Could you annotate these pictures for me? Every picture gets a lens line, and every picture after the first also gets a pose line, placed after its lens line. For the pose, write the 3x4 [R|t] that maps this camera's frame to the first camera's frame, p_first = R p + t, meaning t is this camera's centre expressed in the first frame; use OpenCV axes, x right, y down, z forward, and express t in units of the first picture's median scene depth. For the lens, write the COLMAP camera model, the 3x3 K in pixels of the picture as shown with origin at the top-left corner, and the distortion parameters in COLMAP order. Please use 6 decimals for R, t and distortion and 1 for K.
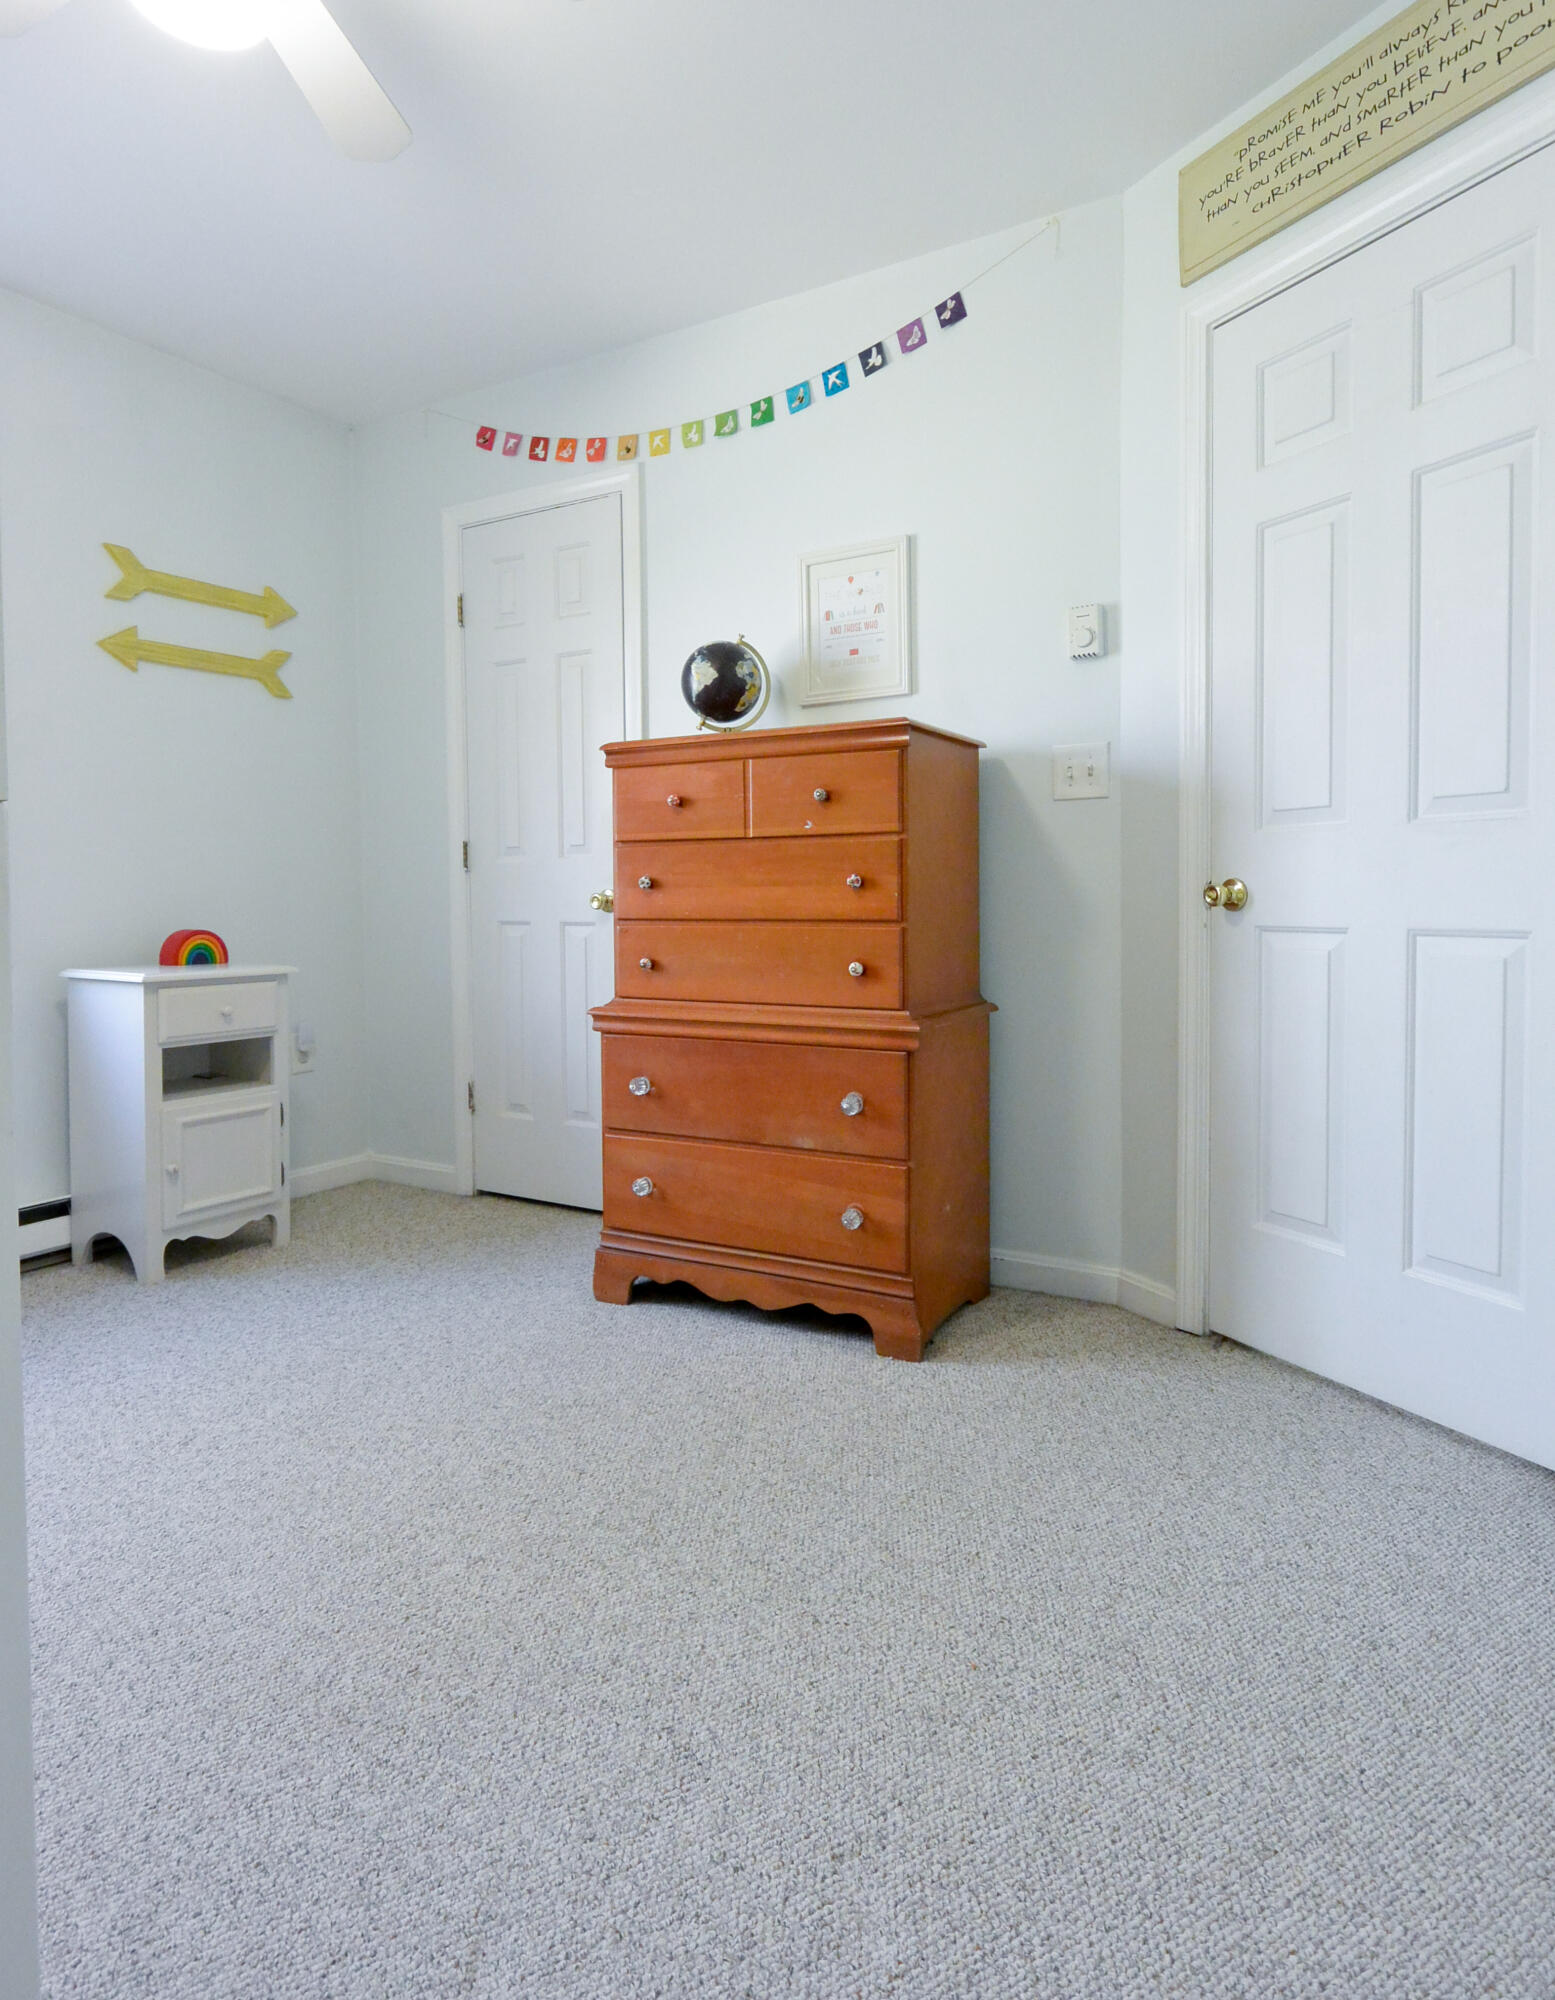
lens RADIAL K [[1169.5, 0, 737.1], [0, 1169.5, 939.7], [0, 0, 1]] dist [0.005243, 0.002564]
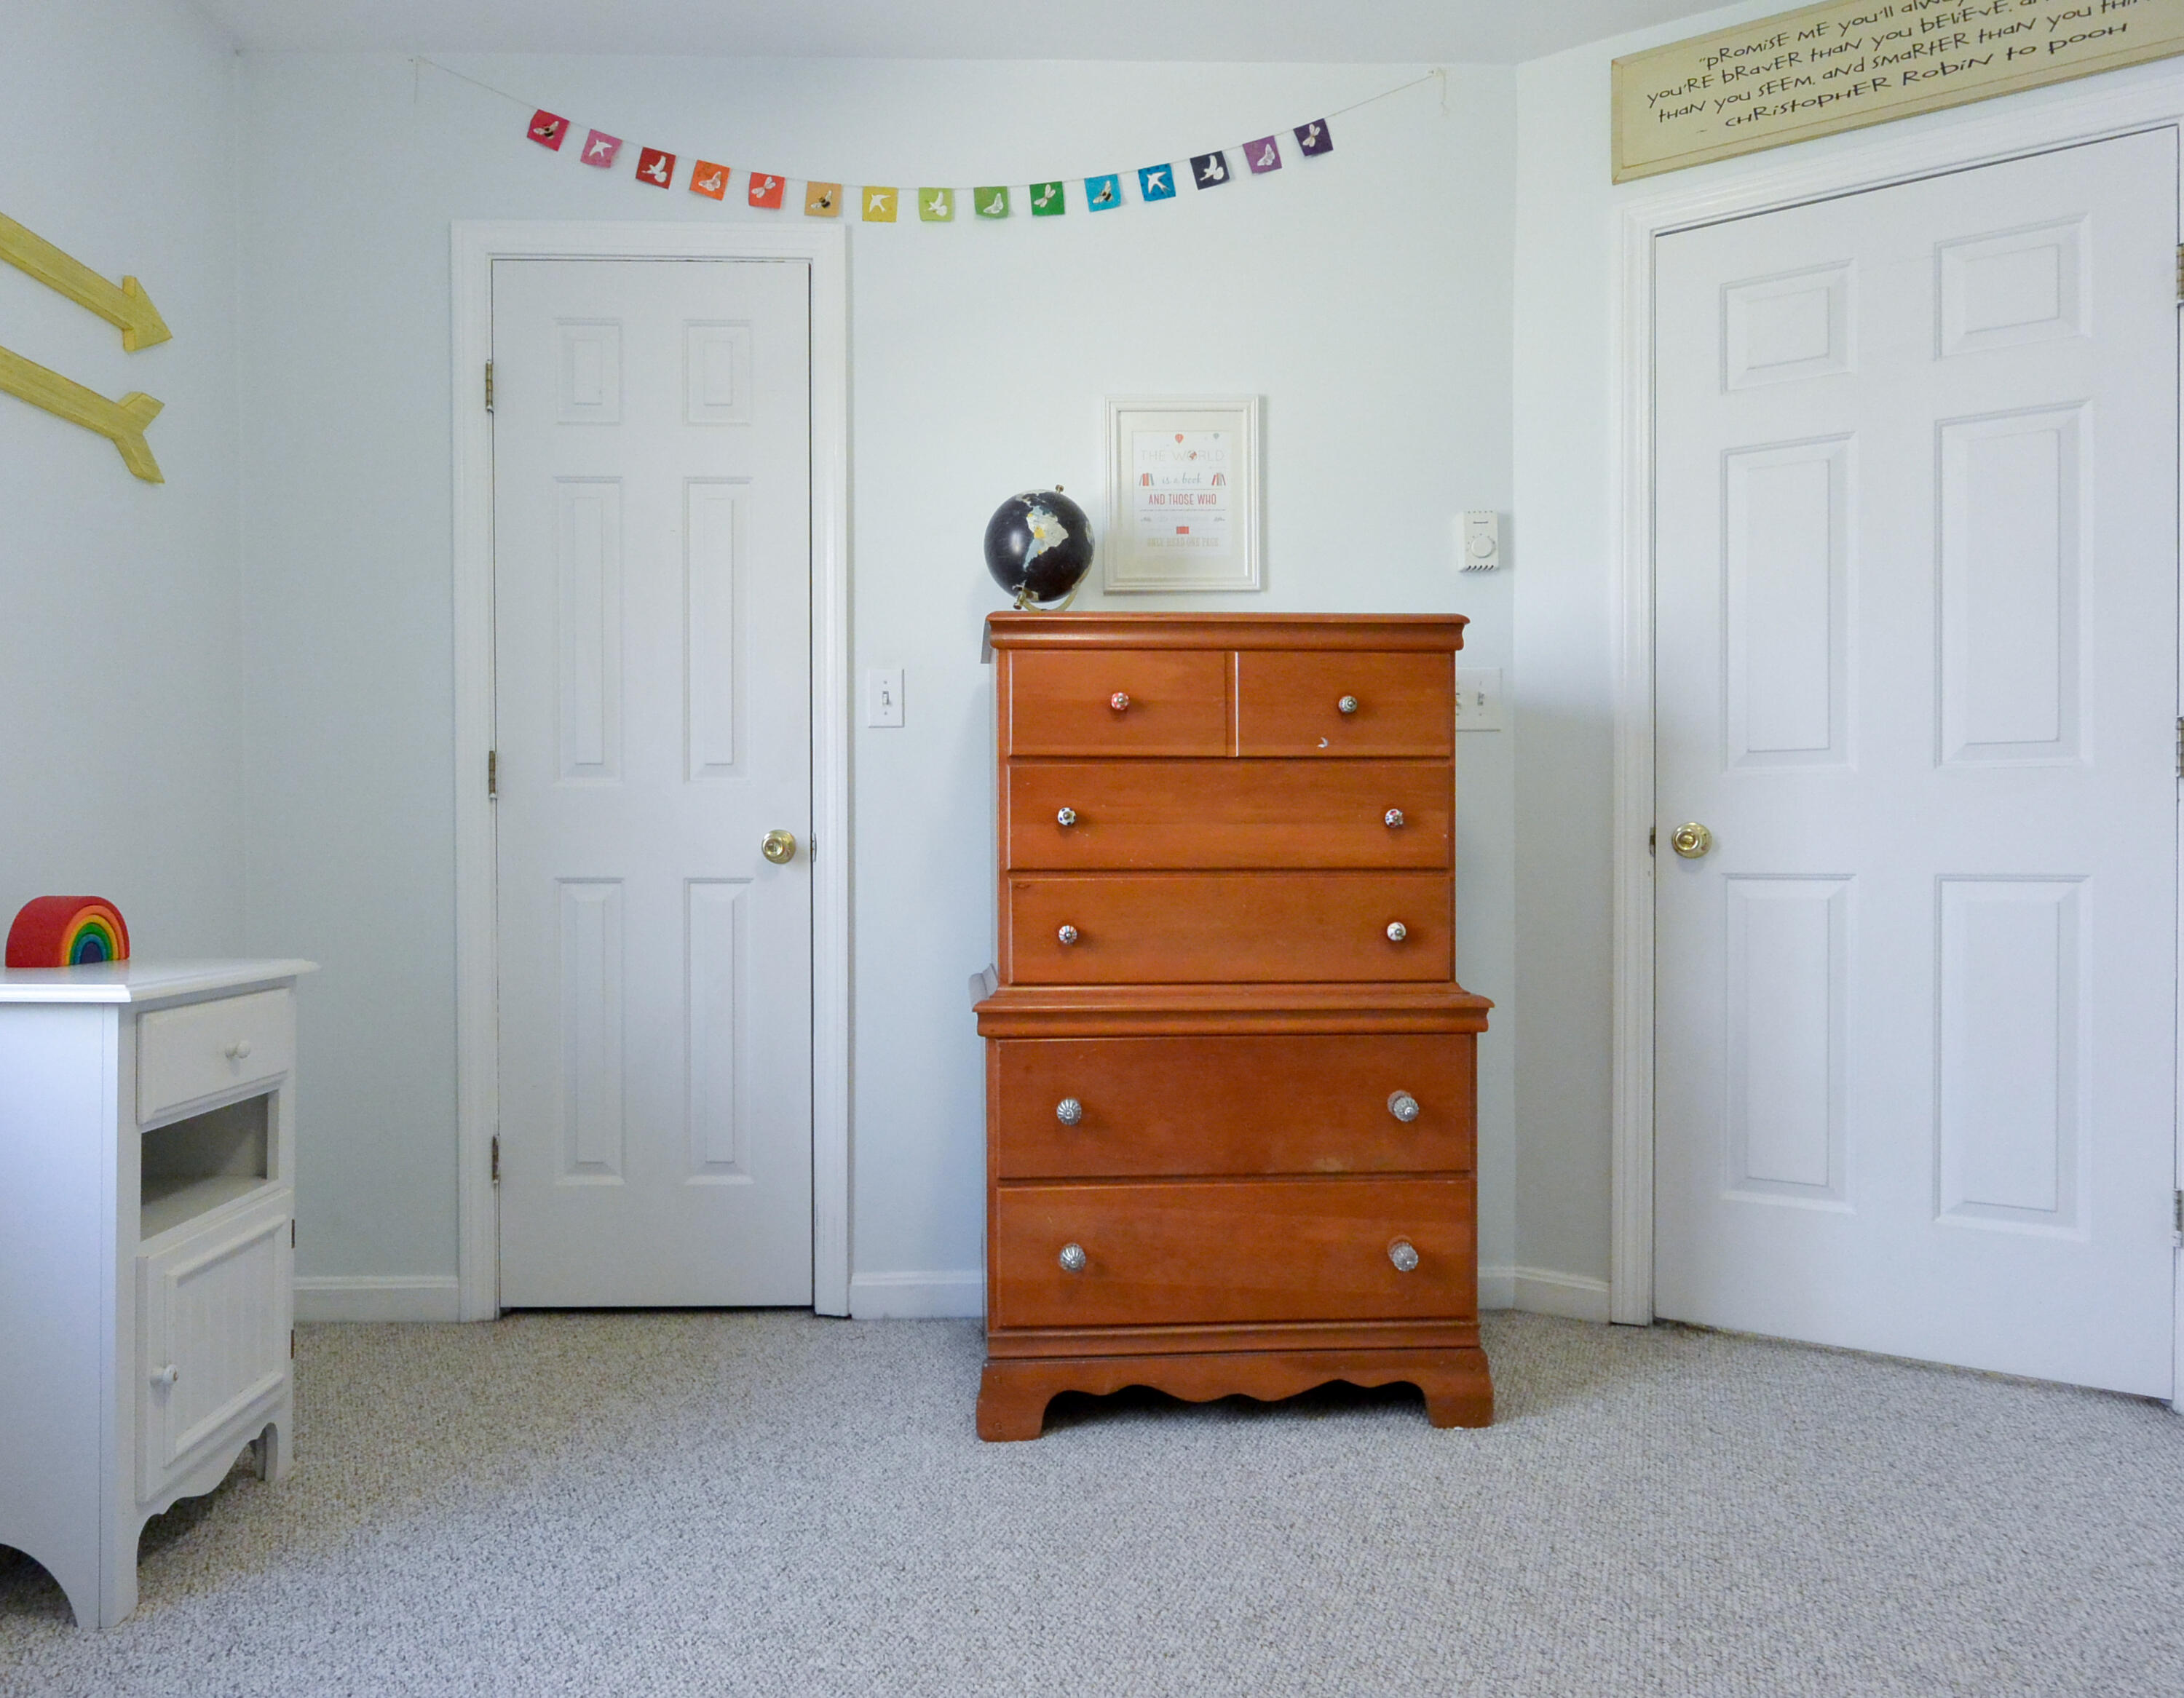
lens RADIAL K [[1322.9, 0, 1004.1], [0, 1322.9, 858.3], [0, 0, 1]] dist [-0.001806, -0.001204]
pose [[0.846006, 0.001619, 0.533171, -0.486005], [0.016181, 0.999457, -0.028710, -0.002159], [-0.532928, 0.032916, 0.845520, 0.328630]]
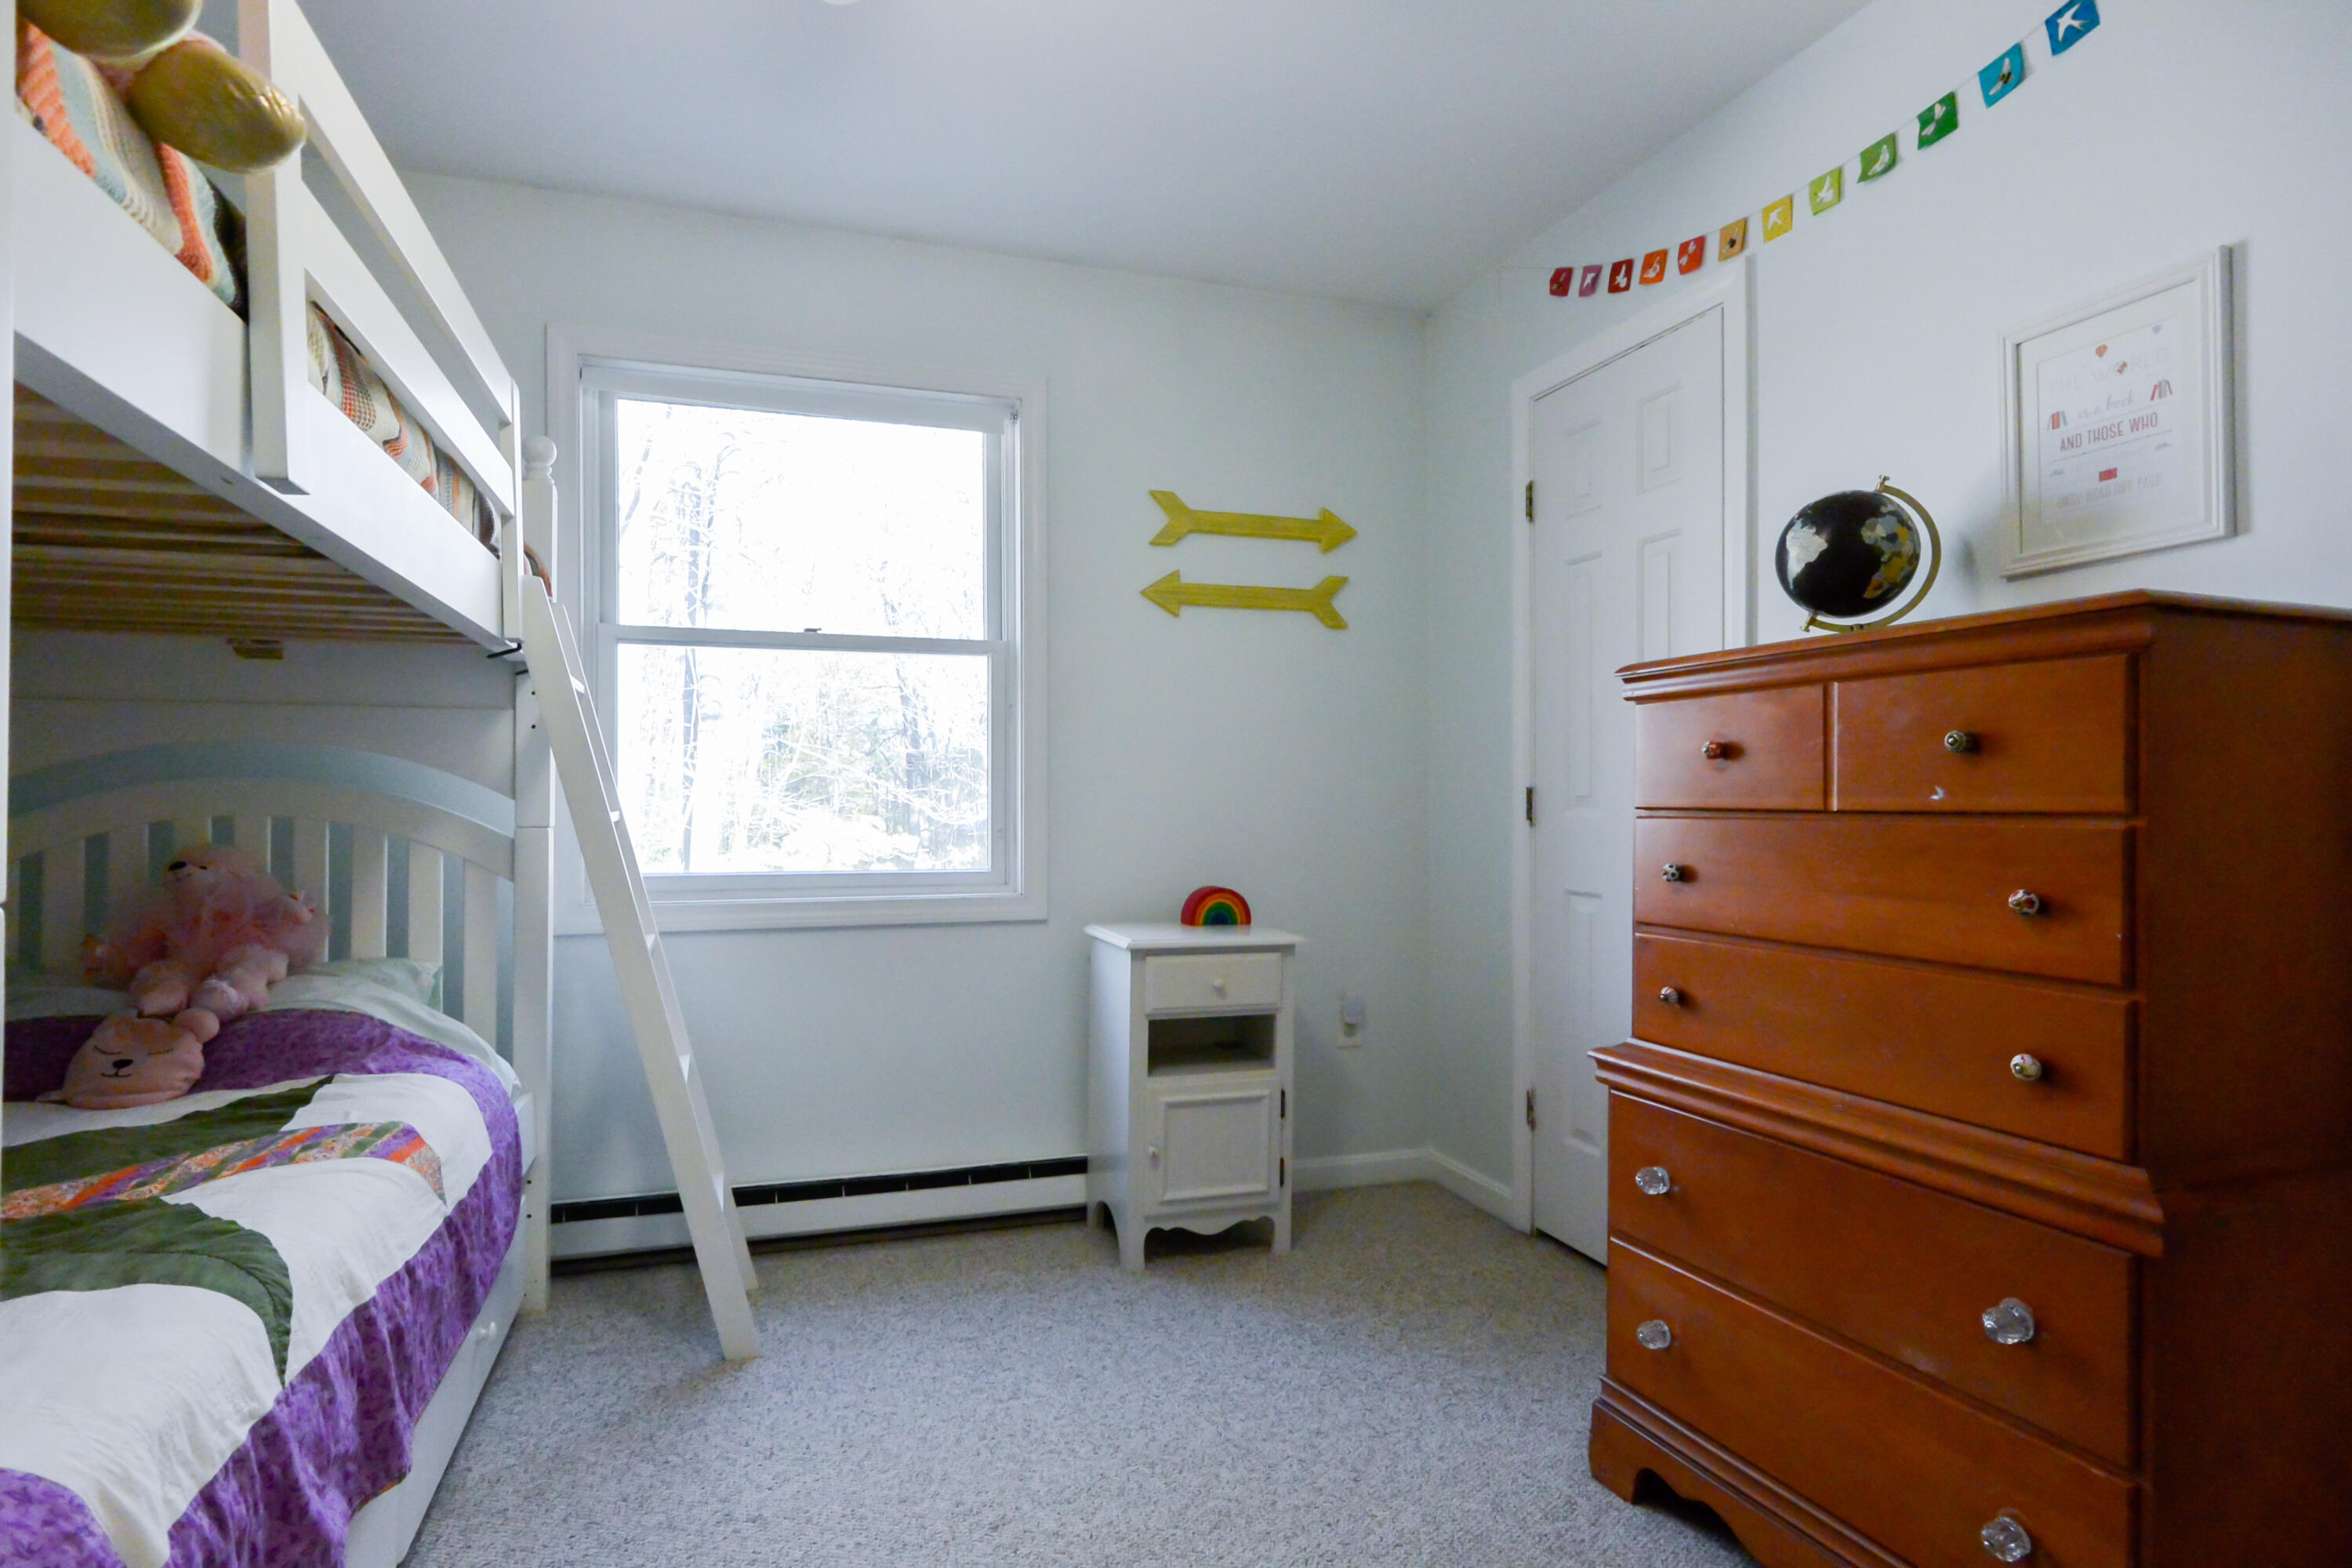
lens RADIAL K [[1194.0, 0, 1150.9], [0, 1194.0, 804.3], [0, 0, 1]] dist [-0.003191, -0.003170]
pose [[0.767768, 0.011056, -0.640632, 0.117760], [-0.034131, 0.999137, -0.023661, -0.056670], [0.639818, 0.040031, 0.767483, 0.268470]]
